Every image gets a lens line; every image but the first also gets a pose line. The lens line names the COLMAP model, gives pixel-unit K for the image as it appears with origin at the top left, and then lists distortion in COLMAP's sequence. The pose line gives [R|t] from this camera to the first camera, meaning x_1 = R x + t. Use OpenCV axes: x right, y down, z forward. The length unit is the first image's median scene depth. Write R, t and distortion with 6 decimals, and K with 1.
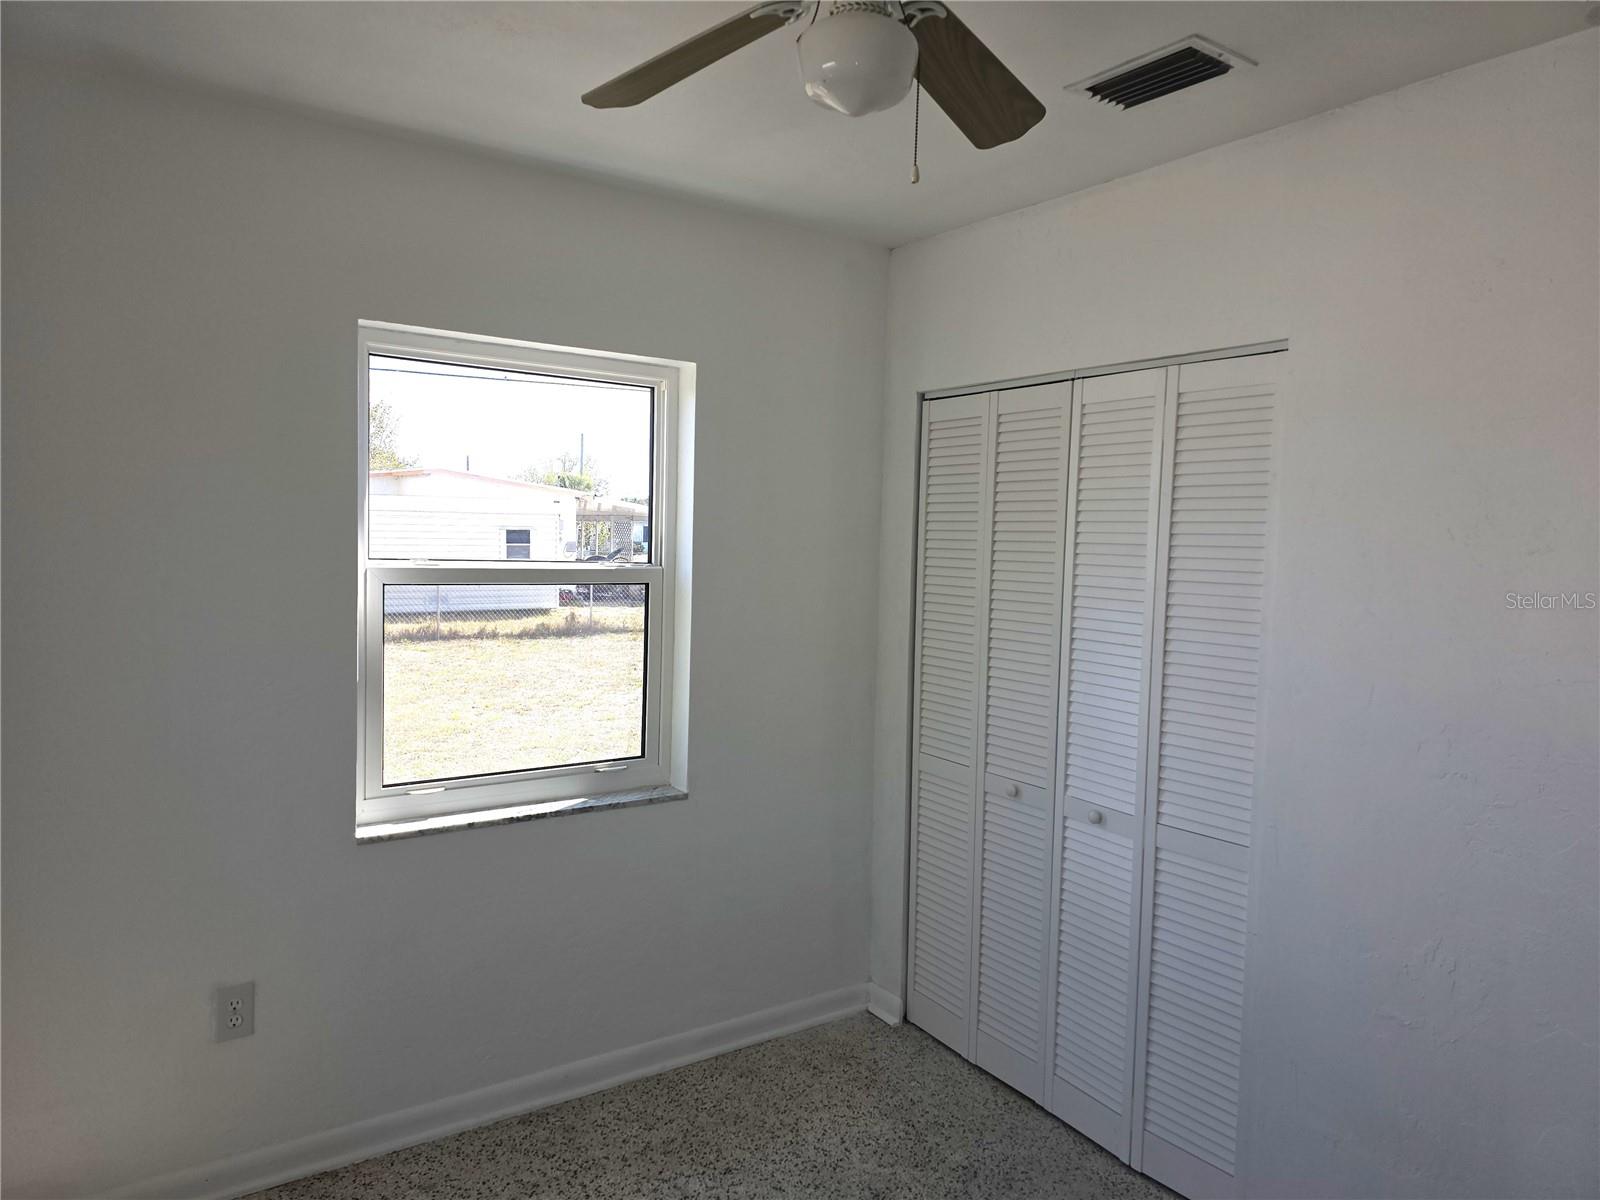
lens RADIAL K [[1070.4, 0, 796.9], [0, 1070.4, 598.6], [0, 0, 1]] dist [0.030229, -0.001035]
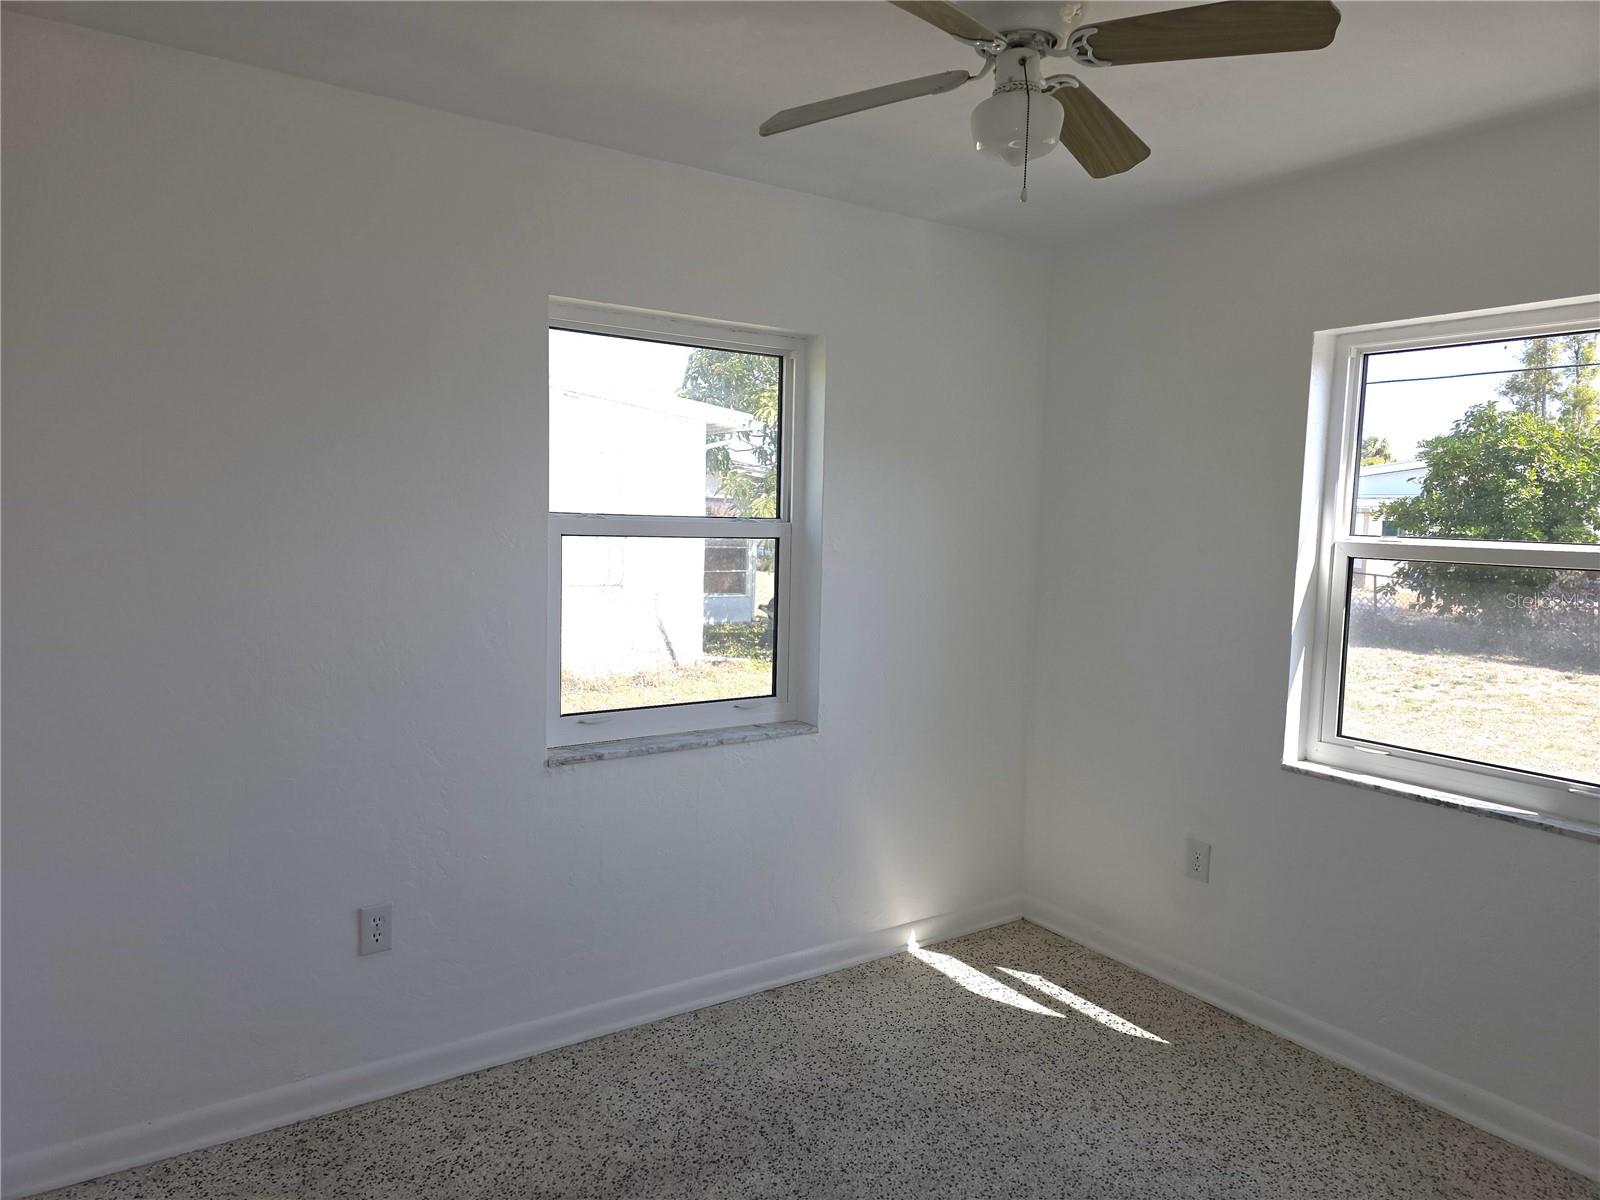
lens RADIAL K [[1070.4, 0, 797.2], [0, 1070.4, 600.7], [0, 0, 1]] dist [0.030229, -0.001035]
pose [[0.014974, 0.068861, -0.997514, 0.713454], [-0.084946, 0.994107, 0.067351, 0.004916], [0.996273, 0.083727, 0.020735, 0.385530]]
